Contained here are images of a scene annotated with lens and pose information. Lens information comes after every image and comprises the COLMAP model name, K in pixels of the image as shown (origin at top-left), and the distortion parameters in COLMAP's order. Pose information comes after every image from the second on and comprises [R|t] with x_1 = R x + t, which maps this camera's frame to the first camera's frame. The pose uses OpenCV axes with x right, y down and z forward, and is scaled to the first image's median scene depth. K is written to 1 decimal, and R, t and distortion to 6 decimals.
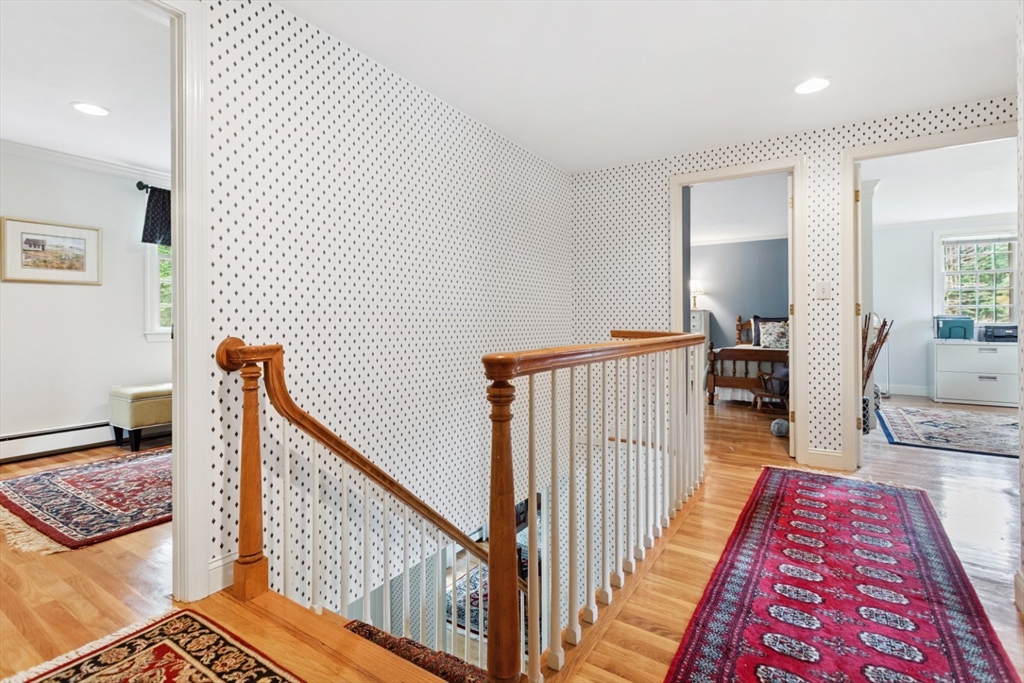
lens RADIAL K [[497.8, 0, 509.4], [0, 497.8, 316.9], [0, 0, 1]] dist [0.000099, 0.000043]
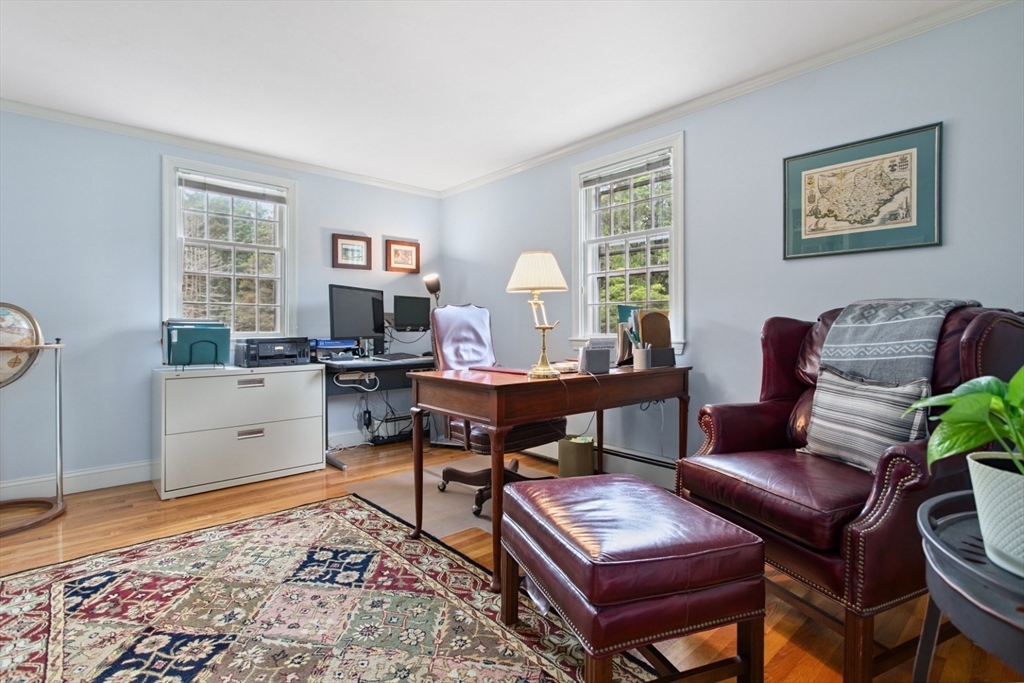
lens RADIAL K [[497.8, 0, 512.3], [0, 497.8, 331.4], [0, 0, 1]] dist [0.000099, 0.000043]
pose [[0.255053, -0.004492, 0.966917, 0.476120], [-0.013300, 0.999878, 0.008153, 0.000872], [-0.966835, -0.014939, 0.254963, 0.551994]]
